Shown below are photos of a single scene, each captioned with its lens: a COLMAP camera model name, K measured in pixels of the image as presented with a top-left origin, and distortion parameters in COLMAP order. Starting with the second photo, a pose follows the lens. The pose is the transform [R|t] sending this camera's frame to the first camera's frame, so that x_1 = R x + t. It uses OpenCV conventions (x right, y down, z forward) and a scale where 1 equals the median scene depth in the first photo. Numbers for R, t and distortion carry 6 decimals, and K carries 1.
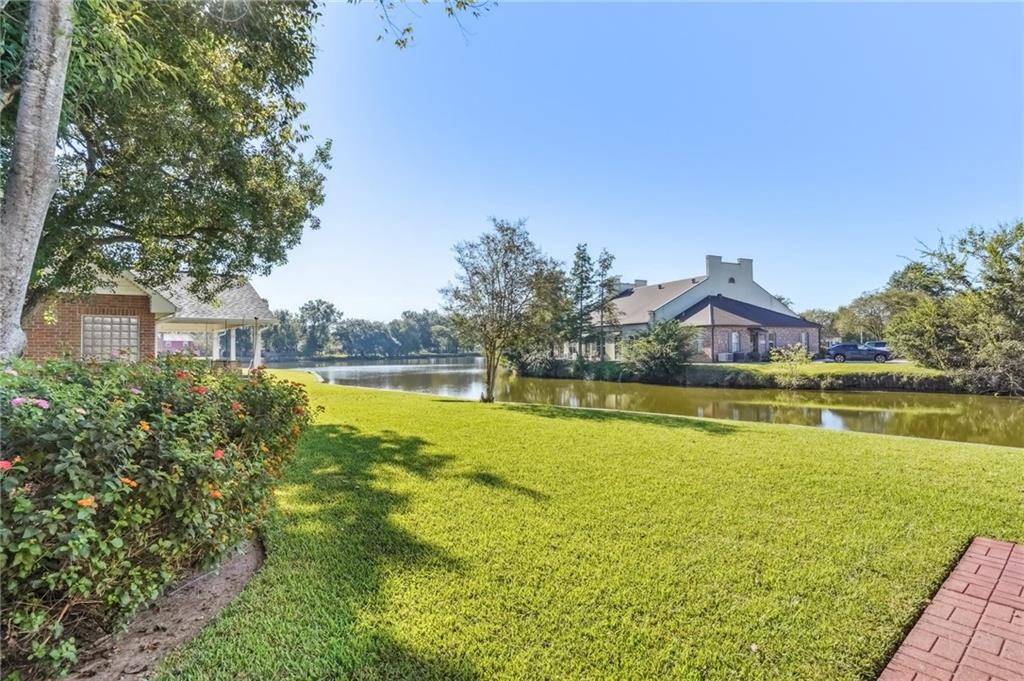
lens RADIAL K [[504.8, 0, 492.8], [0, 504.8, 341.9], [0, 0, 1]] dist [0.000101, 0.000411]
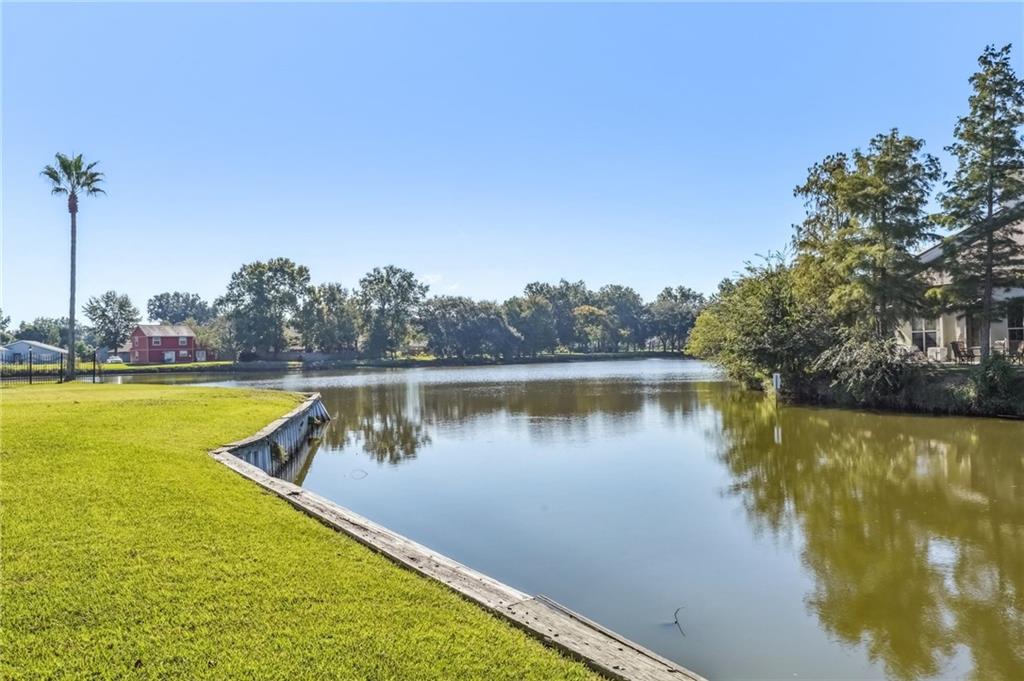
lens RADIAL K [[768.8, 0, 508.0], [0, 768.8, 344.0], [0, 0, 1]] dist [0.096087, 0.006058]
pose [[0.979081, -0.011665, -0.203138, -0.017957], [0.013817, 0.999862, 0.009179, 0.003533], [0.203003, -0.011793, 0.979107, 0.119354]]
